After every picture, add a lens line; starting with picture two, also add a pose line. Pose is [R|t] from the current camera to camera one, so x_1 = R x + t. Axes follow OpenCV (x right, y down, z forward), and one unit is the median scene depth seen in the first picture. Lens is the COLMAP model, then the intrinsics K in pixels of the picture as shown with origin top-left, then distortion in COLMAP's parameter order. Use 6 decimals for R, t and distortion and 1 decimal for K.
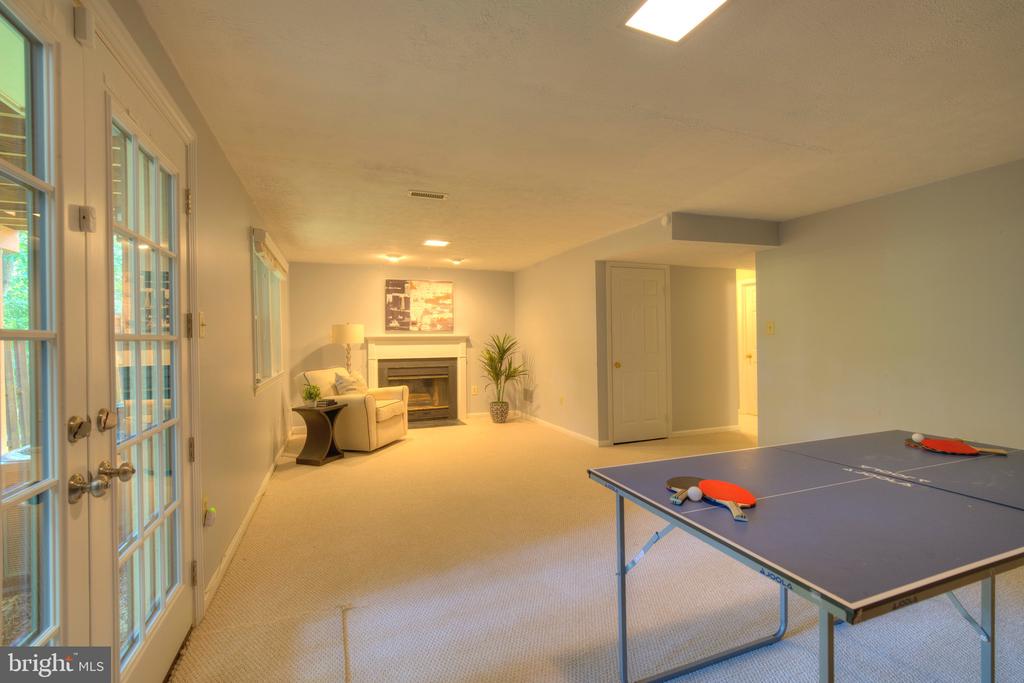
lens RADIAL K [[450.0, 0, 506.5], [0, 450.0, 341.4], [0, 0, 1]] dist [-0.001488, -0.000116]
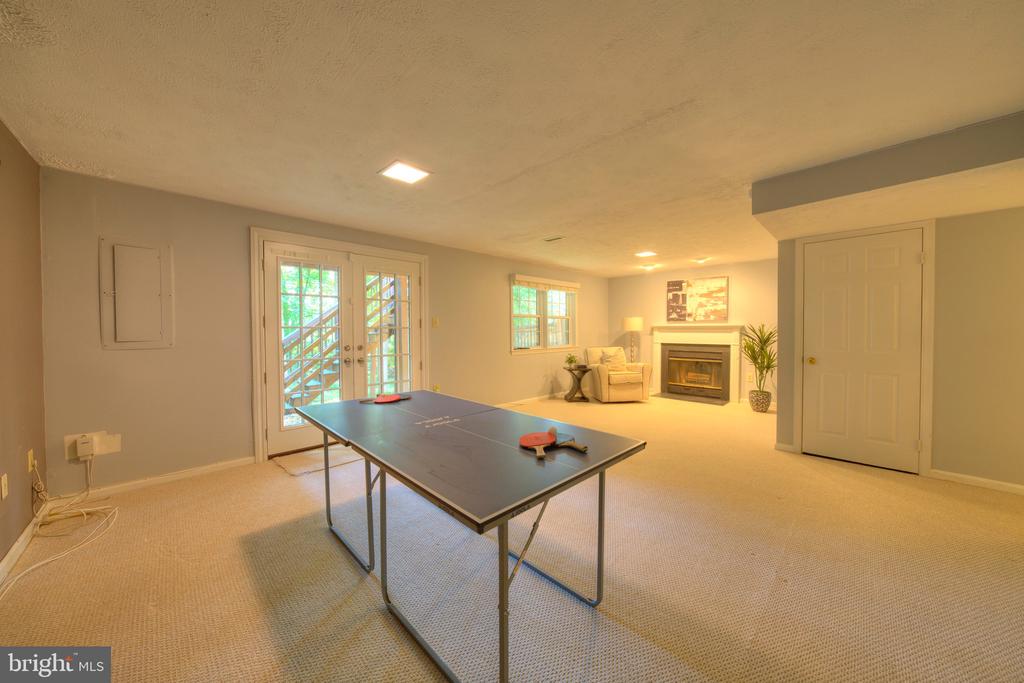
lens RADIAL K [[349.0, 0, 508.2], [0, 349.0, 336.2], [0, 0, 1]] dist [-0.001326, -0.000081]
pose [[0.415541, 0.027385, -0.909162, 0.451977], [-0.006463, 0.999610, 0.027155, -0.005324], [0.909551, -0.005408, 0.415556, 0.164441]]
